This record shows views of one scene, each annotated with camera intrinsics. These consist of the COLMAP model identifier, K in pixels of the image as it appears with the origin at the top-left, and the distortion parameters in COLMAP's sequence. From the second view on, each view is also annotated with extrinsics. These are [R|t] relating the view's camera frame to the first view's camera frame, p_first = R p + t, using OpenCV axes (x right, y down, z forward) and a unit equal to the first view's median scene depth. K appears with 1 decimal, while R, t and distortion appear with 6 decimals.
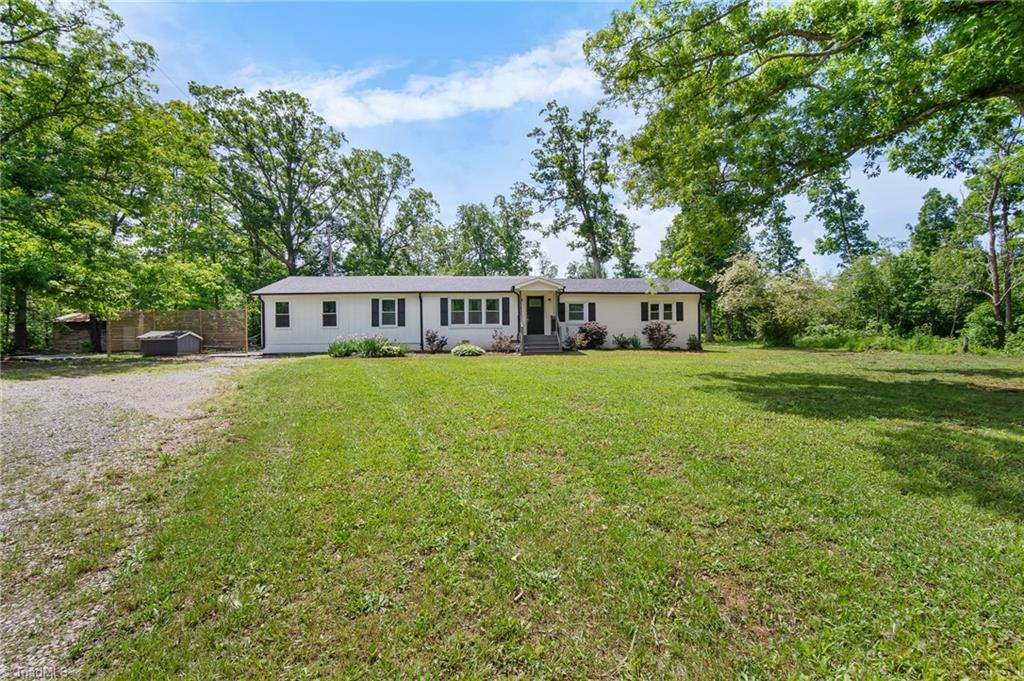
lens RADIAL K [[450.4, 0, 512.4], [0, 450.4, 344.5], [0, 0, 1]] dist [0.000516, 0.000500]
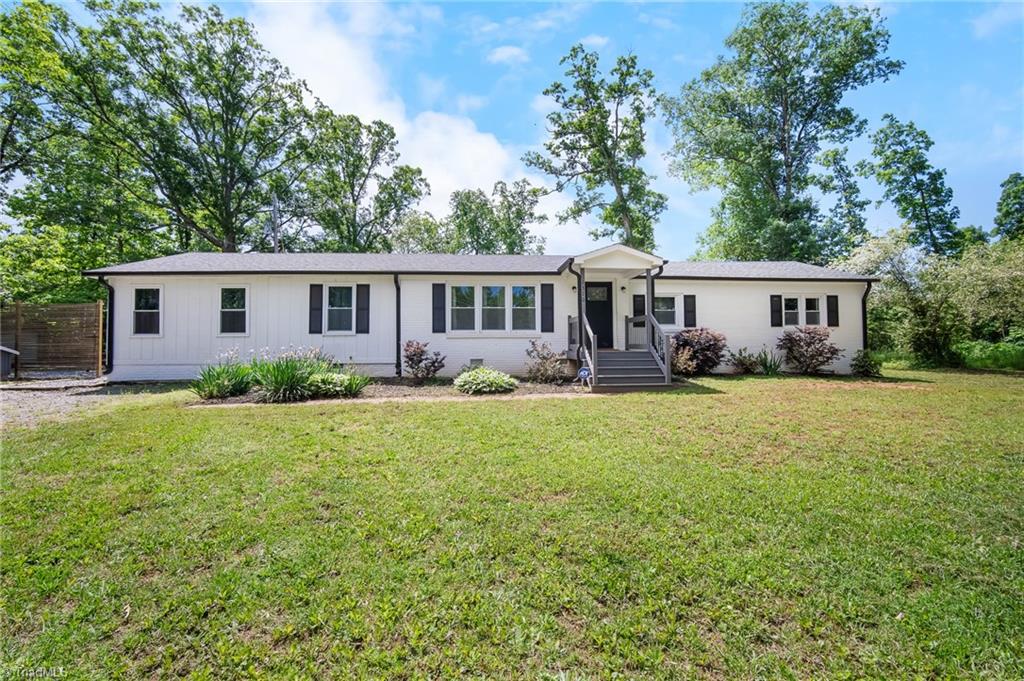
lens RADIAL K [[450.4, 0, 513.9], [0, 450.4, 332.8], [0, 0, 1]] dist [0.000516, 0.000500]
pose [[0.999556, 0.005043, 0.029365, -0.041720], [-0.003768, 0.999055, -0.043306, -0.009988], [-0.029556, 0.043176, 0.998630, 0.244509]]
